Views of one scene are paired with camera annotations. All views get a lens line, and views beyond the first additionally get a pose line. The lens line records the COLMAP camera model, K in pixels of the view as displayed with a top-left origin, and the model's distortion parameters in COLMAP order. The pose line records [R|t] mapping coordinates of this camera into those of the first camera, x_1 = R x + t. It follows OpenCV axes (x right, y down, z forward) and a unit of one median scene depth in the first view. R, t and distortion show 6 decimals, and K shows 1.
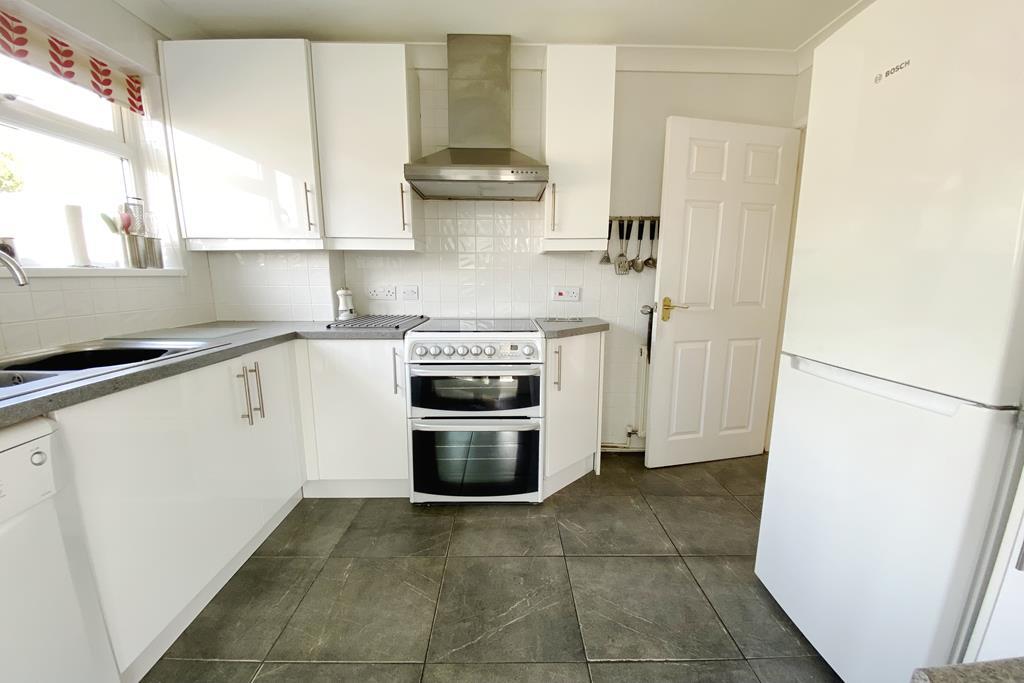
lens RADIAL K [[407.3, 0, 512.0], [0, 407.3, 348.1], [0, 0, 1]] dist [0.010114, -0.015074]
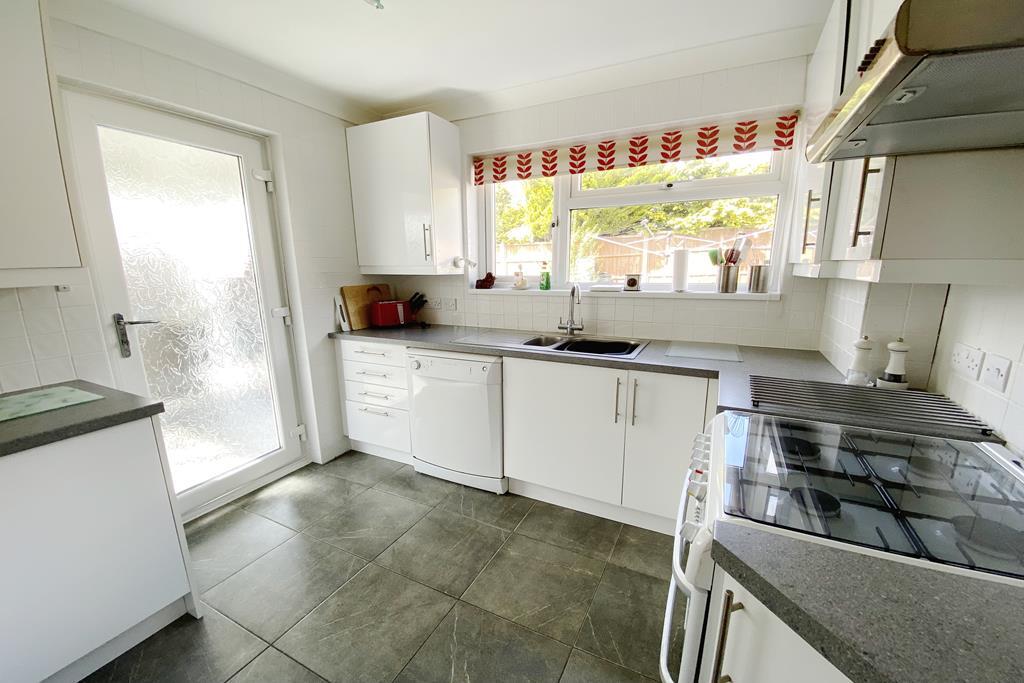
lens RADIAL K [[414.6, 0, 511.3], [0, 414.6, 364.5], [0, 0, 1]] dist [0.007646, -0.016212]
pose [[-0.457687, 0.202310, -0.865791, 0.534415], [-0.154765, 0.940775, 0.301645, -0.292633], [0.875540, 0.272053, -0.399270, 1.069718]]
